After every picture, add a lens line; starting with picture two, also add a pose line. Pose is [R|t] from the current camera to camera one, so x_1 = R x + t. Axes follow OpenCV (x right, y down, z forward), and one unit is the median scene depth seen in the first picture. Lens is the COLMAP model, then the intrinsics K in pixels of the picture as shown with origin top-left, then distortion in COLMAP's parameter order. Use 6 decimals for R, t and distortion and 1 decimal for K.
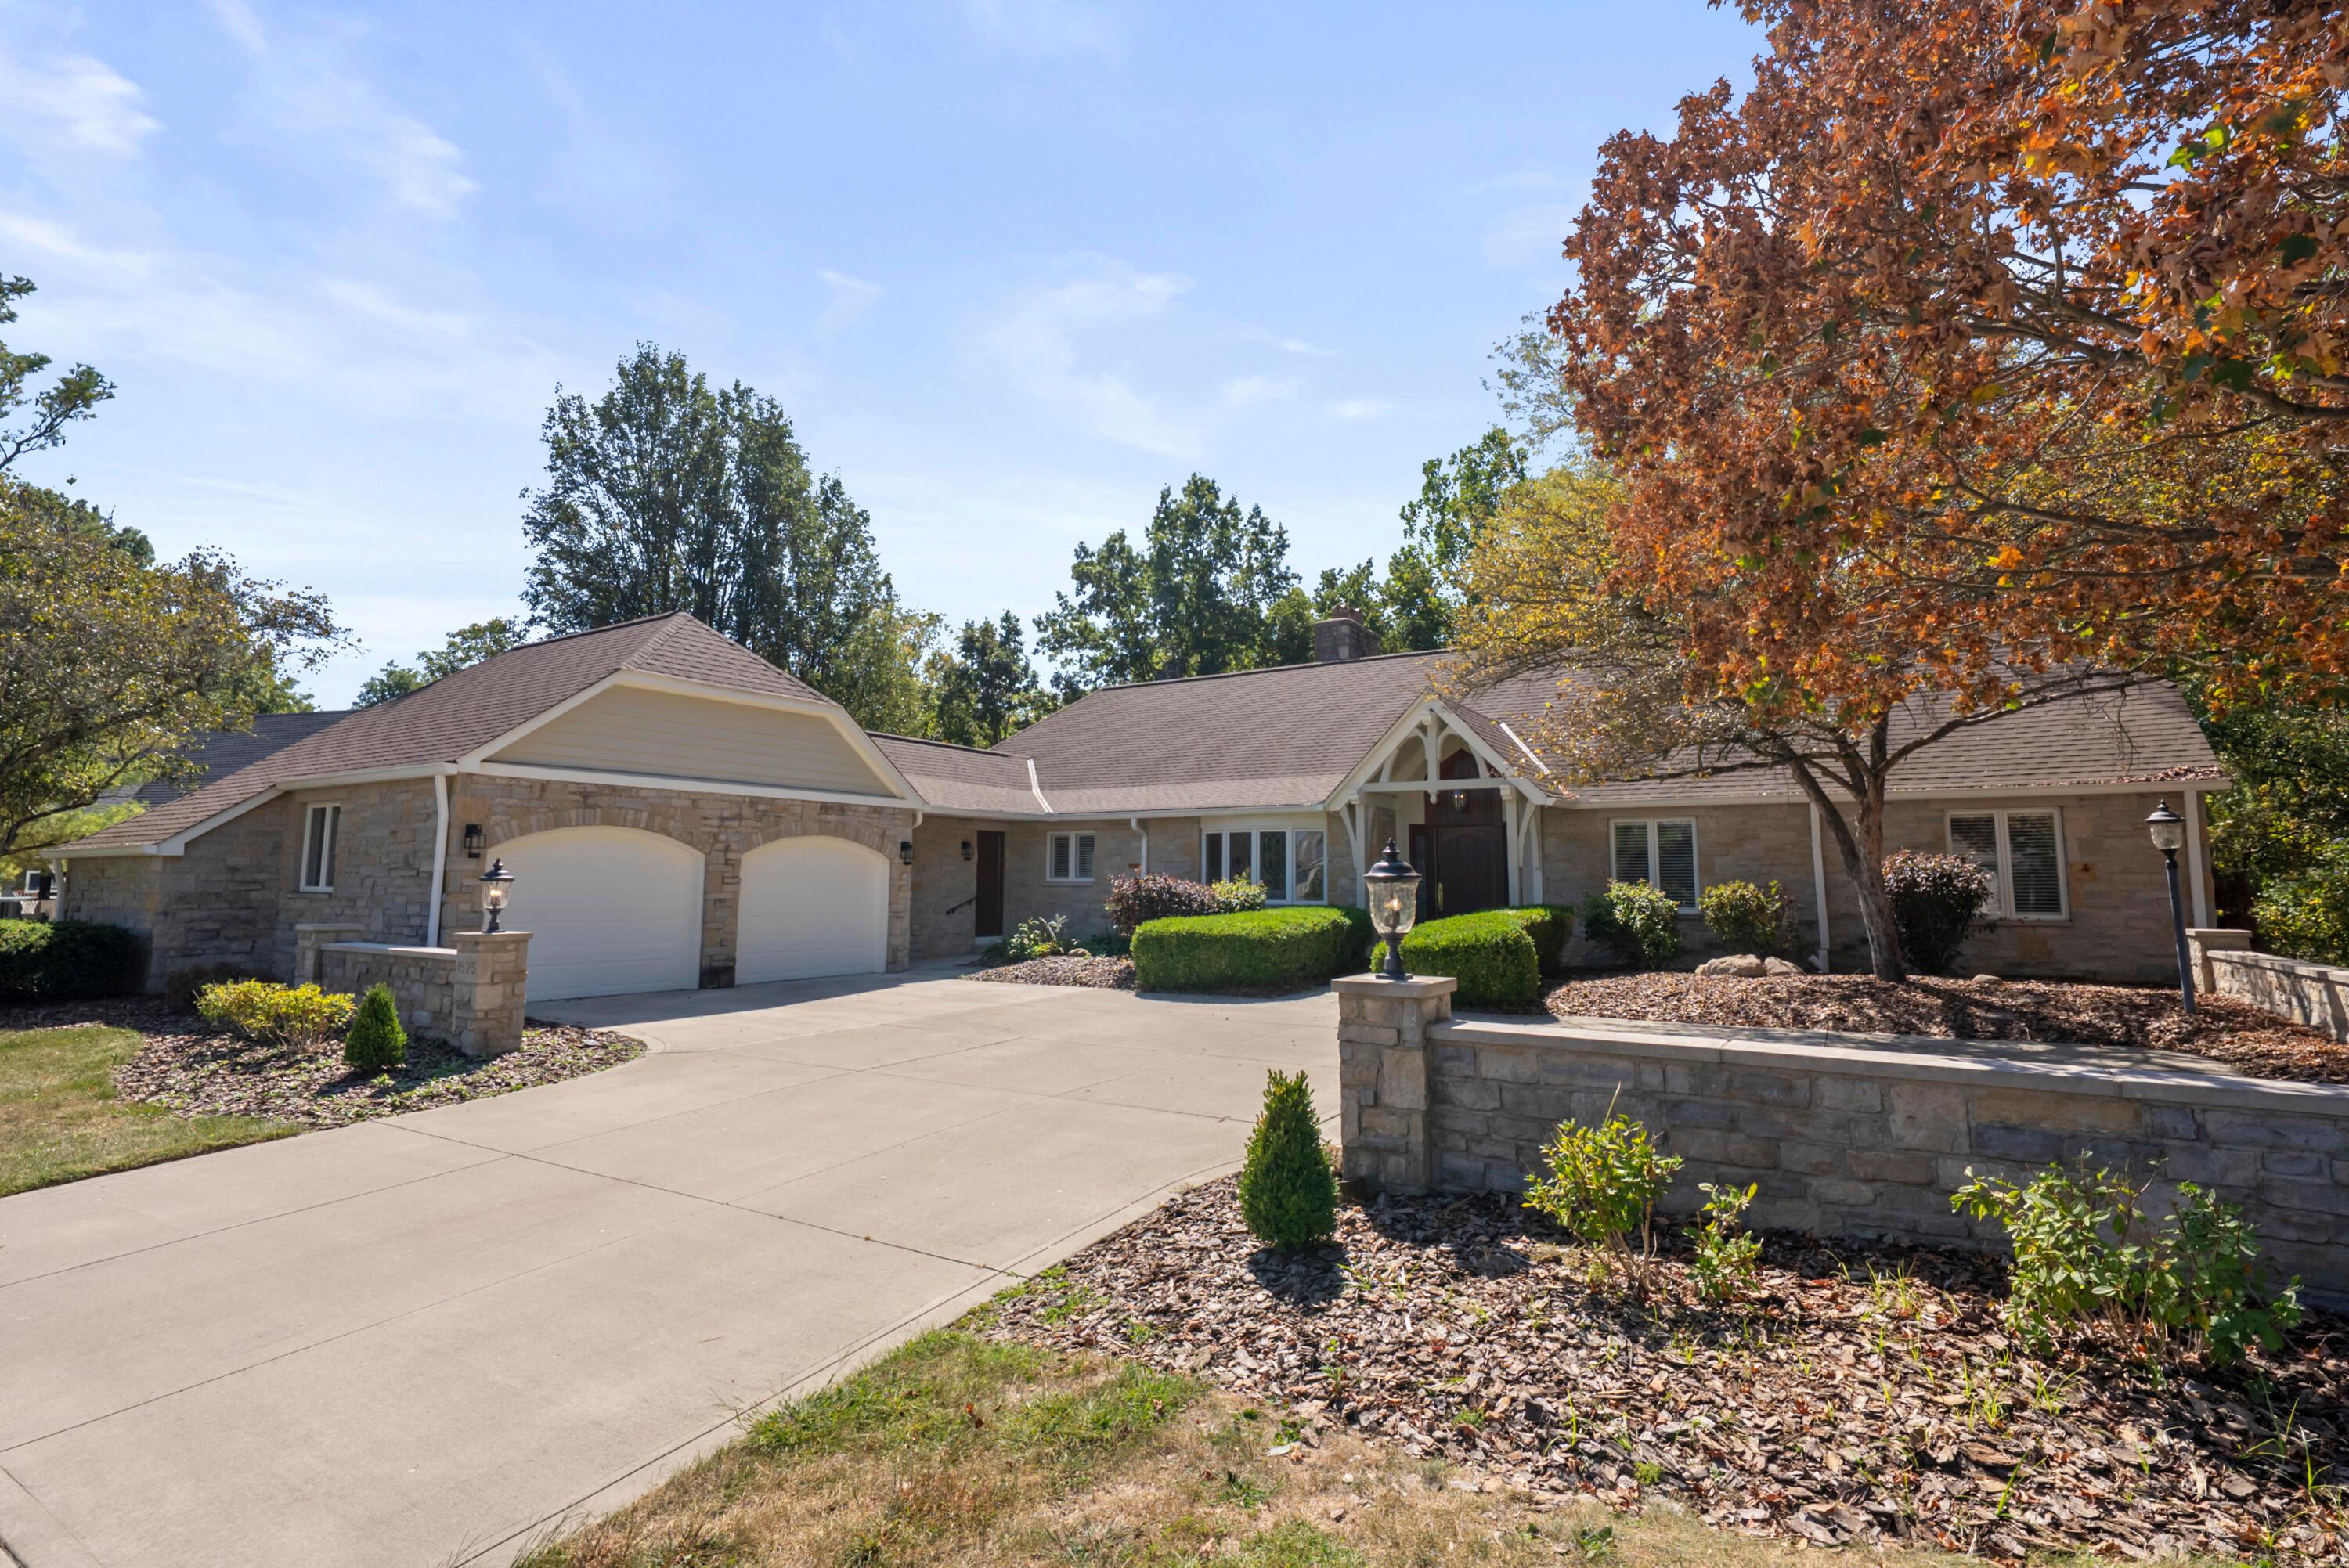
lens RADIAL K [[1033.8, 0, 1179.7], [0, 1033.8, 771.7], [0, 0, 1]] dist [-0.000617, 0.000133]
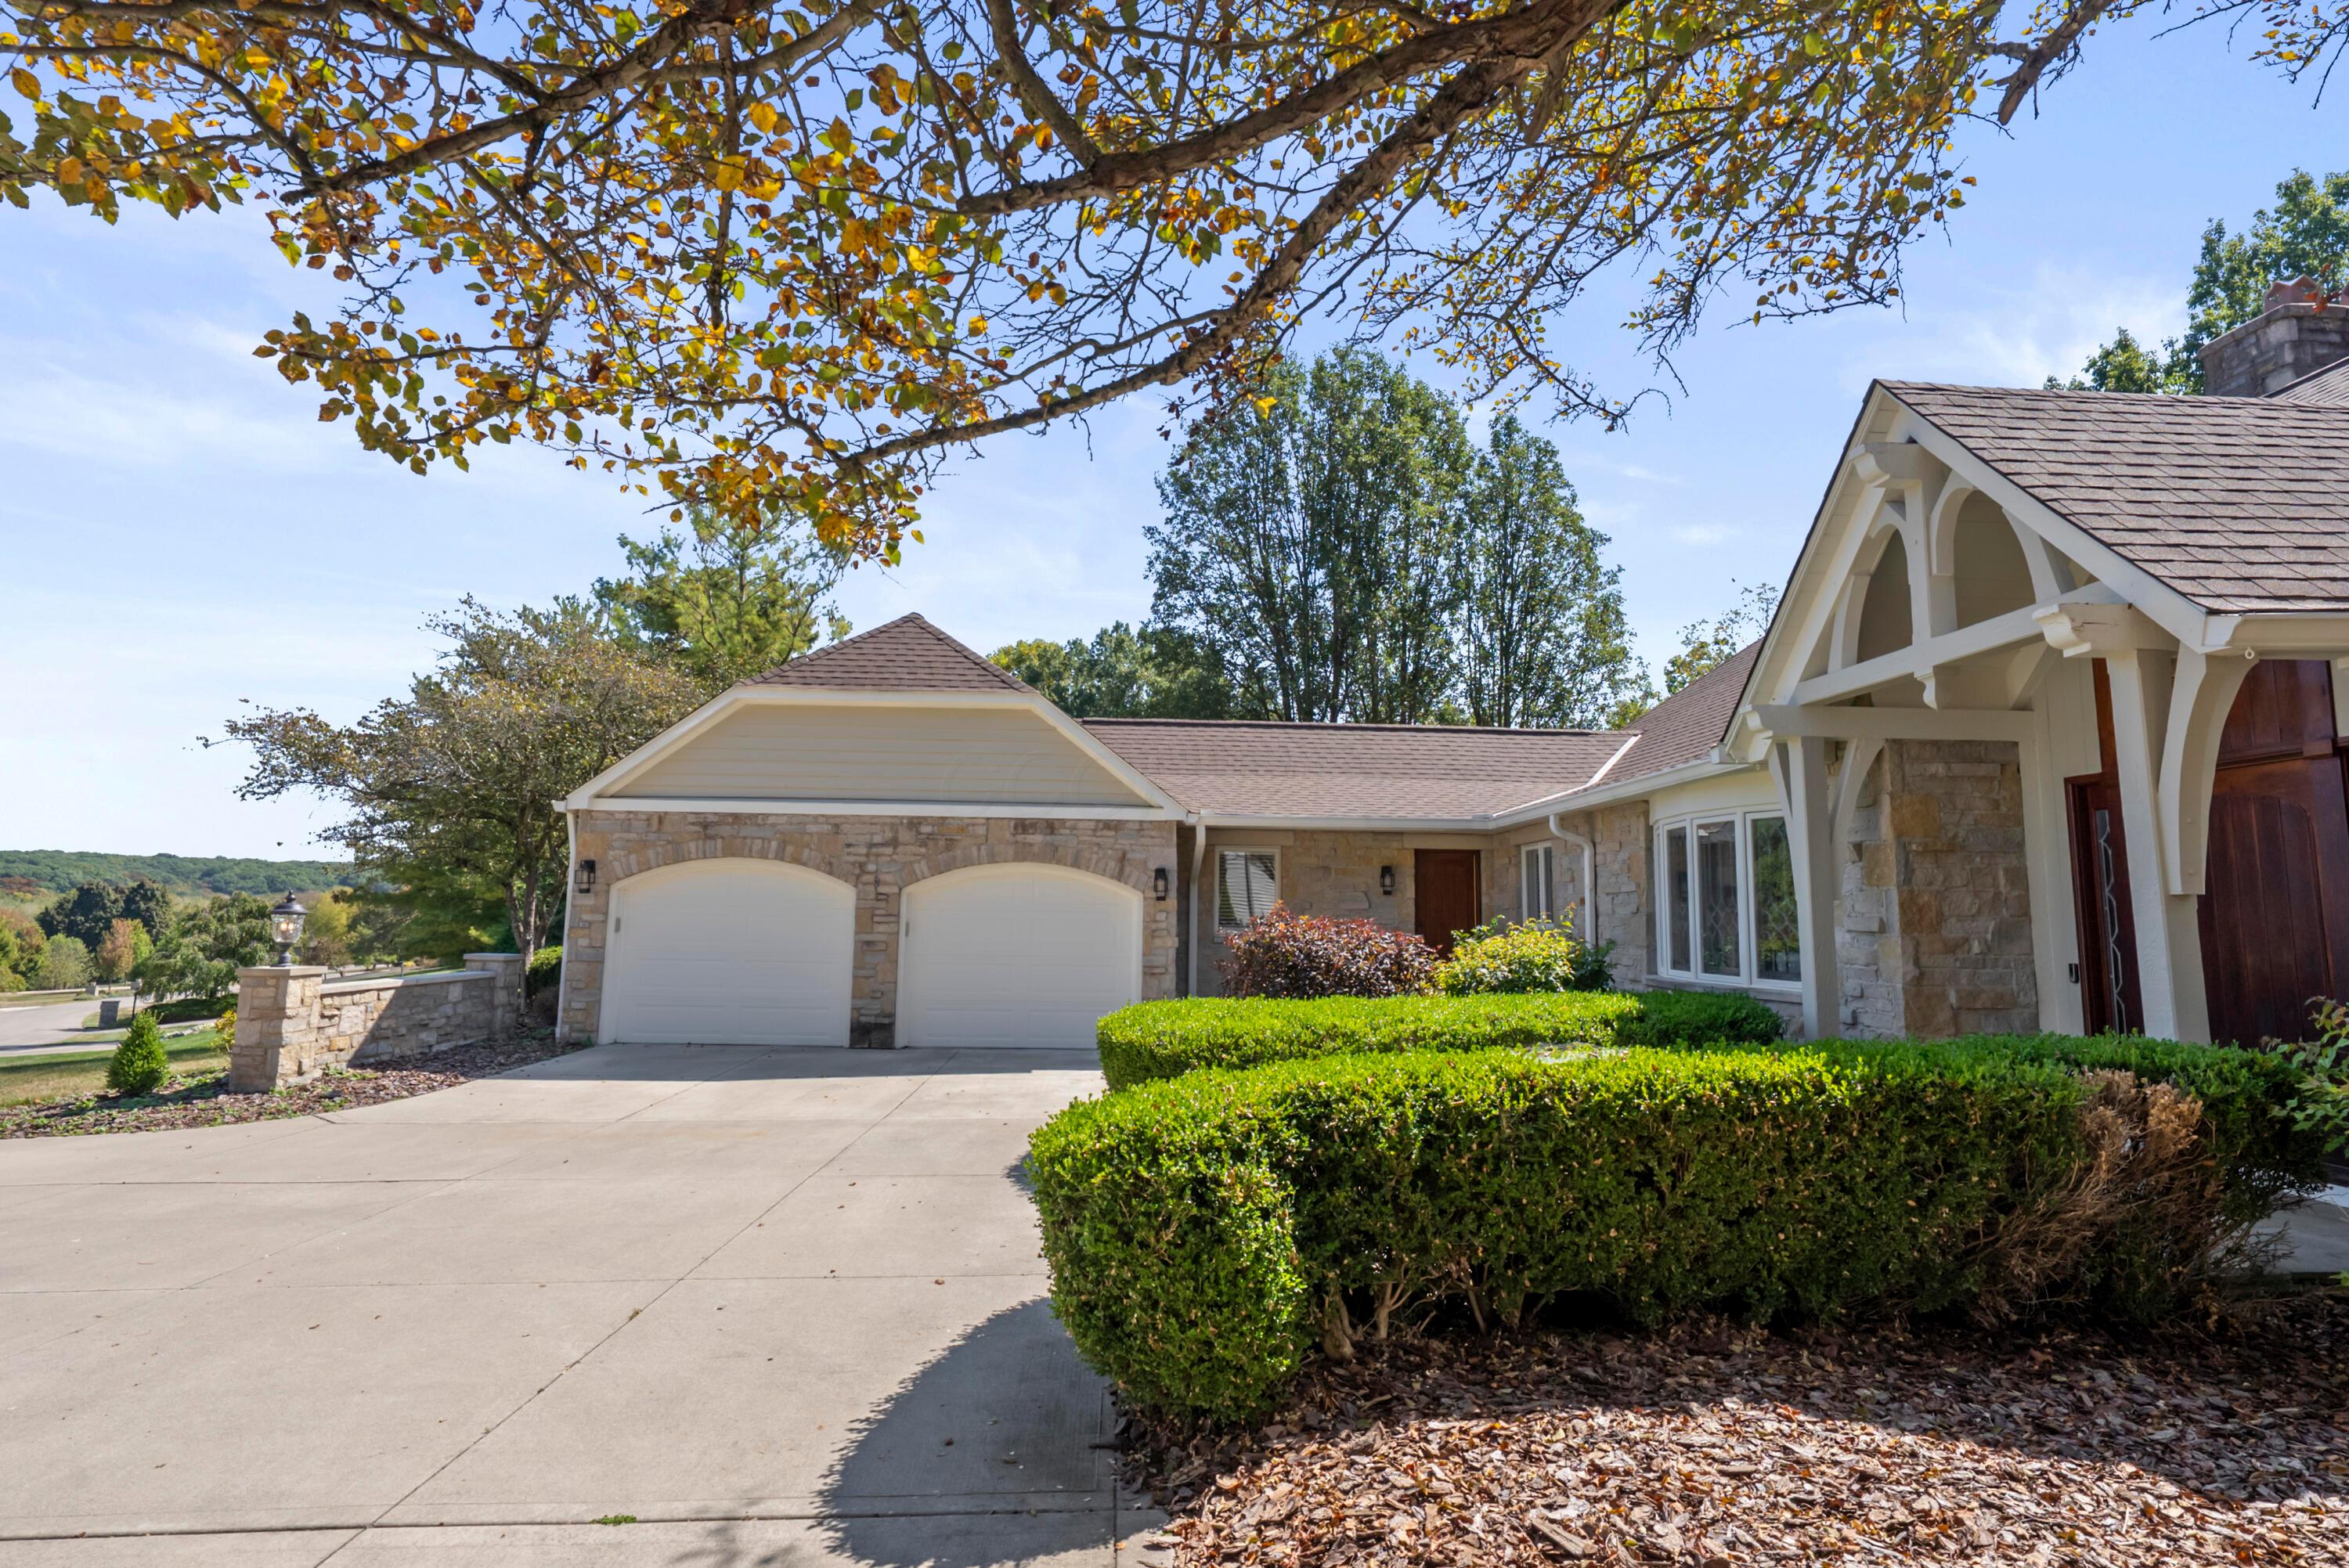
lens RADIAL K [[1139.8, 0, 1174.5], [0, 1139.8, 784.0], [0, 0, 1]] dist [-0.003152, -0.000280]
pose [[0.589557, -0.088539, -0.802859, 0.443209], [0.073698, 0.995724, -0.055690, 0.065071], [0.804358, -0.026337, 0.593562, 0.645022]]
